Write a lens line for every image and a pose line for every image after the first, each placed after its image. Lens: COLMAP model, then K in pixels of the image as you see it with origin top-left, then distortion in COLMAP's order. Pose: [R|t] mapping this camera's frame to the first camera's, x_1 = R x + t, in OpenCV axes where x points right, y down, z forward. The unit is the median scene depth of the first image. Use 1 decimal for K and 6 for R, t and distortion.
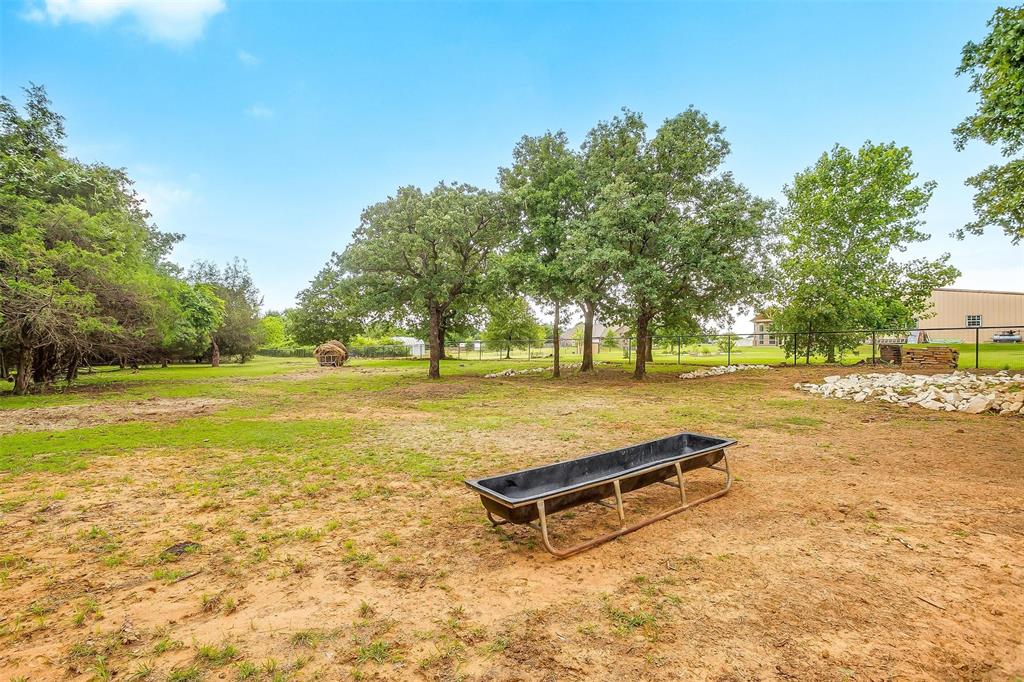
lens RADIAL K [[493.6, 0, 512.0], [0, 493.6, 341.0], [0, 0, 1]] dist [-0.053245, 0.026661]
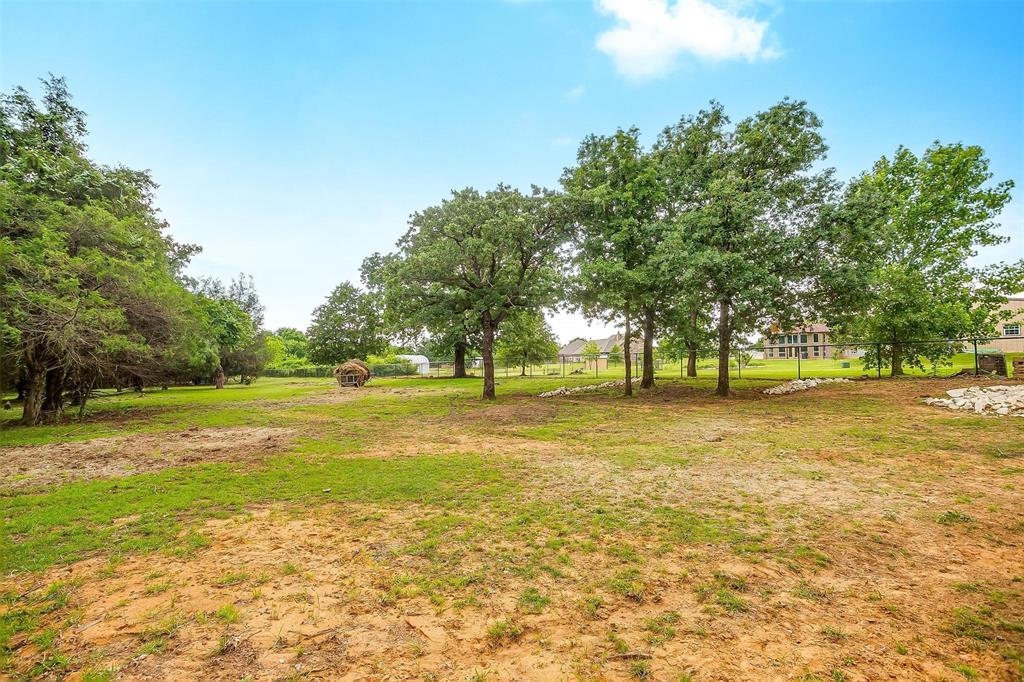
lens RADIAL K [[493.6, 0, 512.0], [0, 493.6, 341.0], [0, 0, 1]] dist [-0.053245, 0.026661]
pose [[0.999666, -0.013250, 0.022203, -0.146103], [0.014000, 0.999325, -0.033977, 0.000925], [-0.021738, 0.034277, 0.999176, 0.092377]]
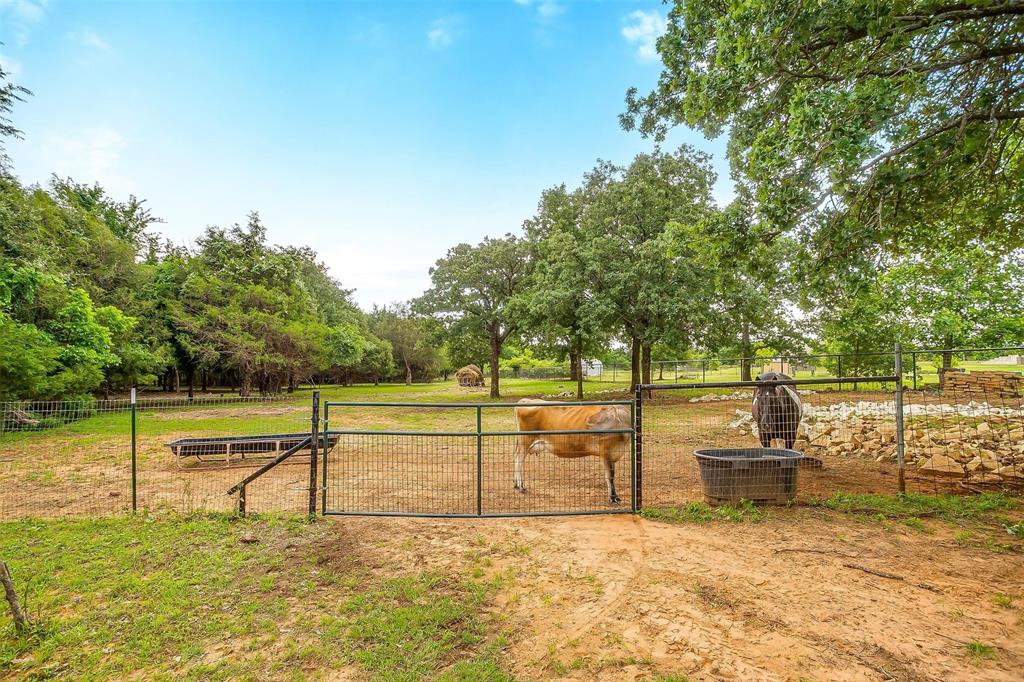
lens RADIAL K [[493.6, 0, 512.0], [0, 493.6, 341.0], [0, 0, 1]] dist [-0.053245, 0.026661]
pose [[0.896444, -0.029073, -0.442202, 0.452988], [0.011097, 0.999005, -0.043185, -0.010644], [0.443018, 0.033806, 0.895875, -0.067335]]
